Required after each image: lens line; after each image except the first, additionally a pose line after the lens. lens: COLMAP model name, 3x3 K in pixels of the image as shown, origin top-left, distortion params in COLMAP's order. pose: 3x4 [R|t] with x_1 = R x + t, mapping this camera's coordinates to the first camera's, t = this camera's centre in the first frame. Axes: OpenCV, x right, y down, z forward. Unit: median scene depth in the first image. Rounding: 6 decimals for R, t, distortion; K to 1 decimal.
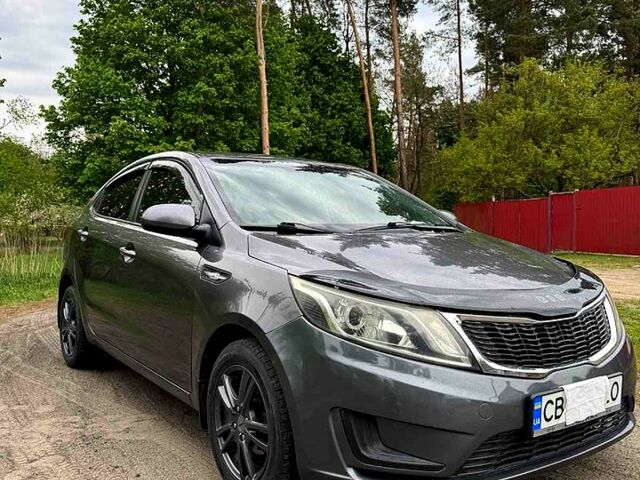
lens RADIAL K [[588.0, 0, 320.0], [0, 588.0, 240.0], [0, 0, 1]] dist [0.148223, -0.228283]
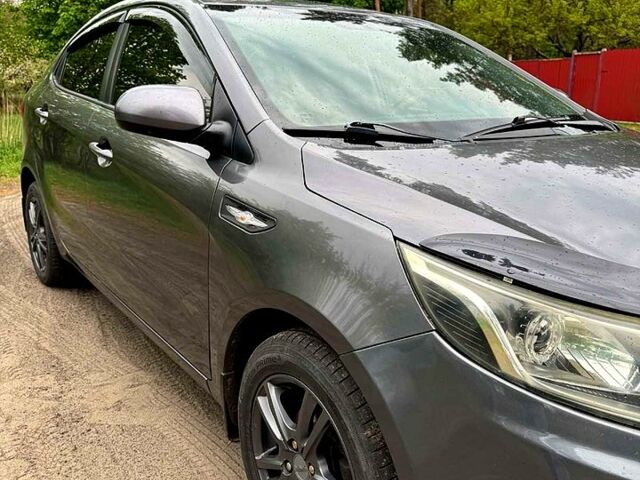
lens RADIAL K [[588.0, 0, 320.0], [0, 588.0, 240.0], [0, 0, 1]] dist [0.148223, -0.228283]
pose [[0.999880, 0.005859, 0.014319, -0.095550], [-0.008968, 0.973647, 0.227883, -0.045449], [-0.012606, -0.227984, 0.973583, 0.358036]]
